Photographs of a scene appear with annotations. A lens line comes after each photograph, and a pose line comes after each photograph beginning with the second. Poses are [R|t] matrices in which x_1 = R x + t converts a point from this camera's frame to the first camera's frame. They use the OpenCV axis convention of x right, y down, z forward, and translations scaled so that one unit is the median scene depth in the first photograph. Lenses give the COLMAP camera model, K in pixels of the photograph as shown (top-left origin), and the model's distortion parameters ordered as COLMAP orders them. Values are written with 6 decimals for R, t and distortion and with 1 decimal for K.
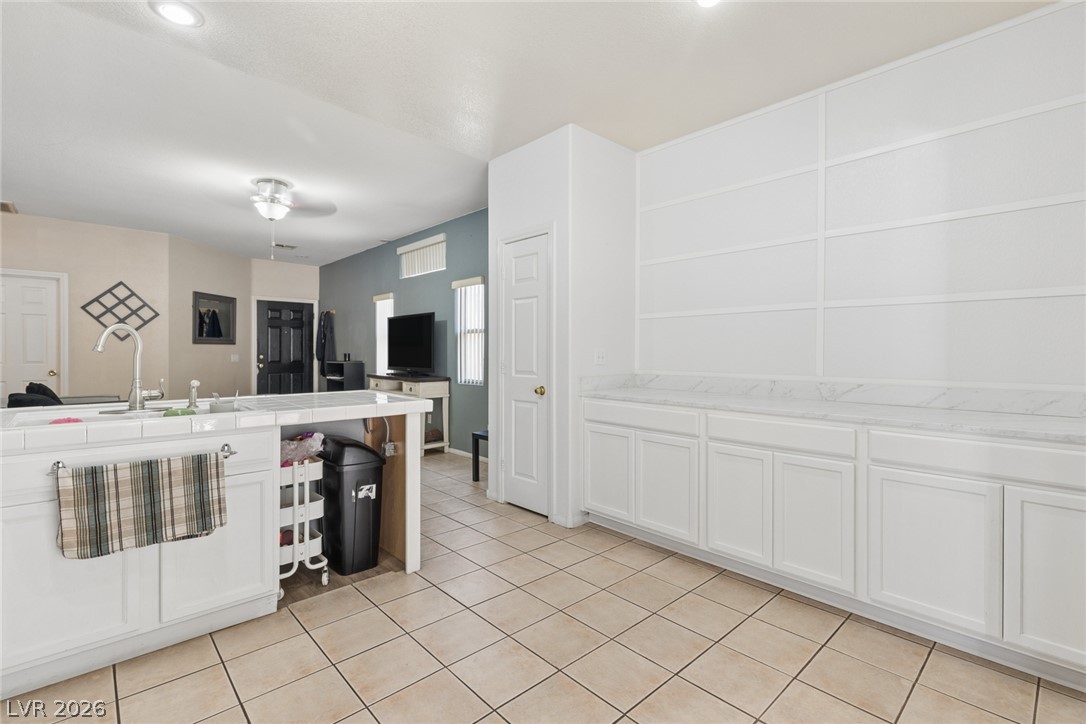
lens RADIAL K [[491.0, 0, 550.3], [0, 491.0, 354.9], [0, 0, 1]] dist [0.003163, -0.001678]
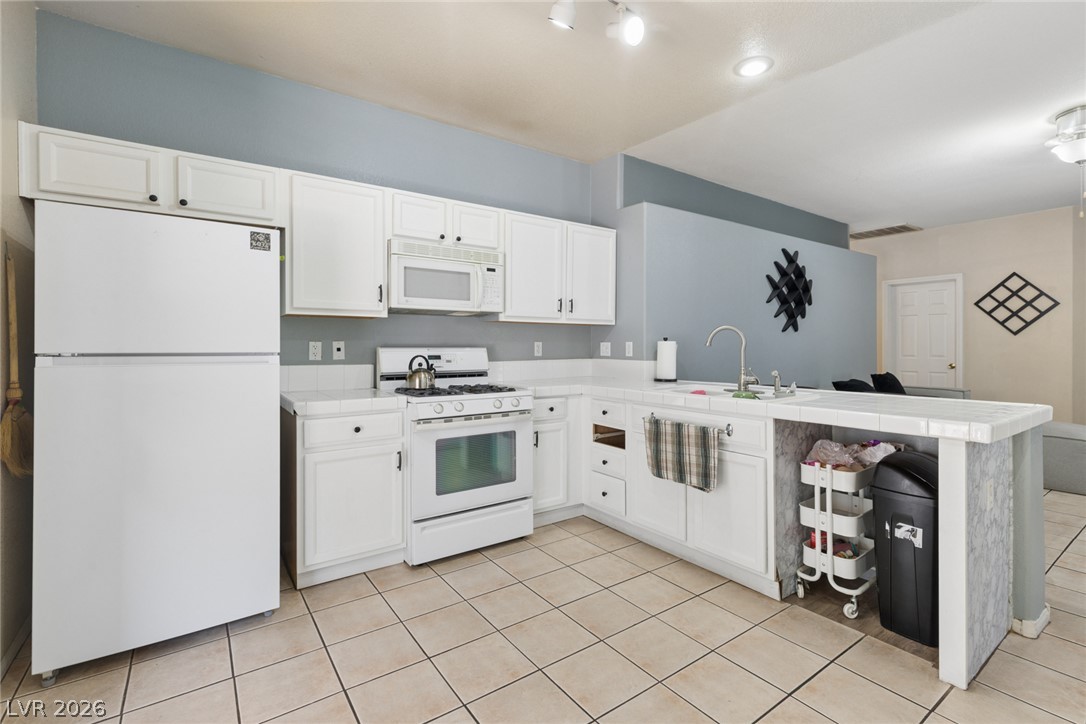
lens RADIAL K [[491.0, 0, 542.6], [0, 491.0, 347.6], [0, 0, 1]] dist [0.003163, -0.001678]
pose [[-0.136991, -0.001578, -0.990571, 0.321234], [-0.004884, 0.999988, -0.000917, 0.000666], [0.990560, 0.004712, -0.136997, 0.404832]]
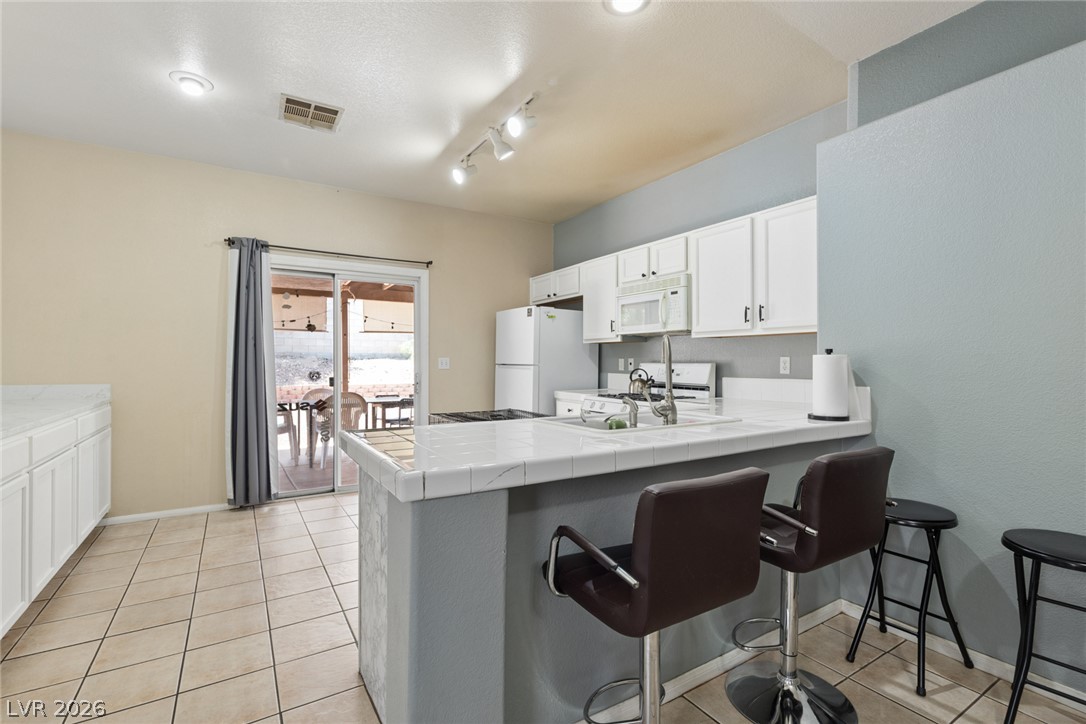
lens RADIAL K [[491.0, 0, 549.1], [0, 491.0, 359.3], [0, 0, 1]] dist [0.003163, -0.001678]
pose [[-0.983496, -0.004565, 0.180871, -0.483967], [-0.003985, 0.999986, 0.003572, -0.009847], [-0.180885, 0.002793, -0.983500, 1.206096]]
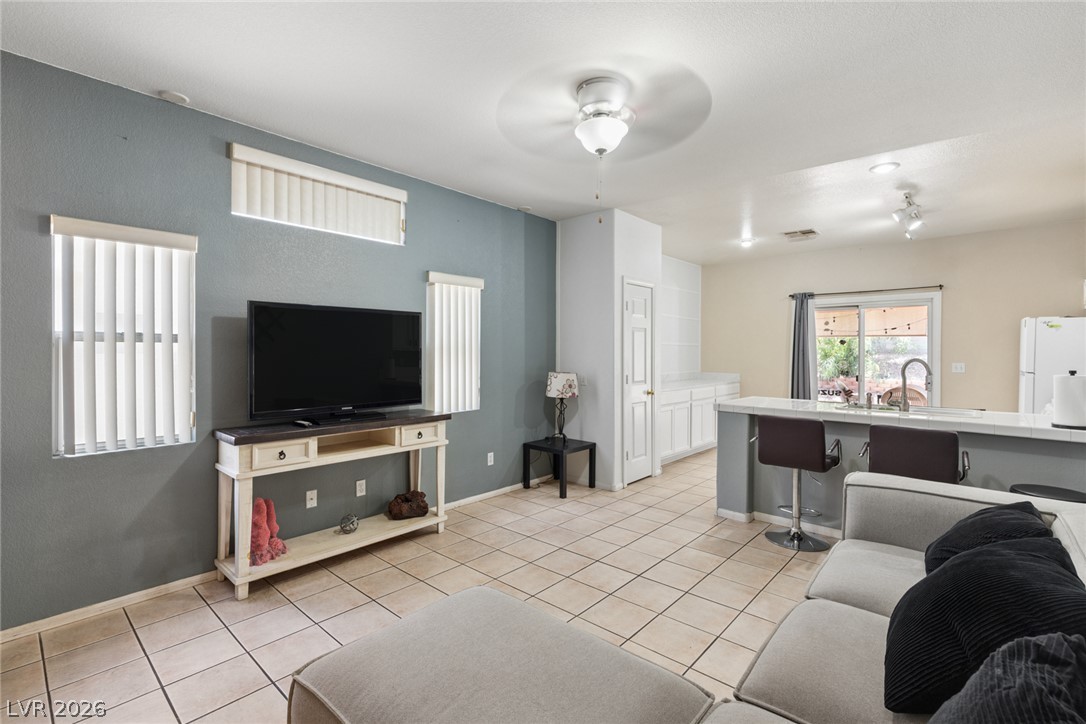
lens RADIAL K [[491.0, 0, 539.1], [0, 491.0, 351.4], [0, 0, 1]] dist [0.003163, -0.001678]
pose [[-0.084082, -0.004616, 0.996448, -1.429033], [0.003829, 0.999980, 0.004956, -0.059875], [-0.996451, 0.004232, -0.084063, 1.417060]]
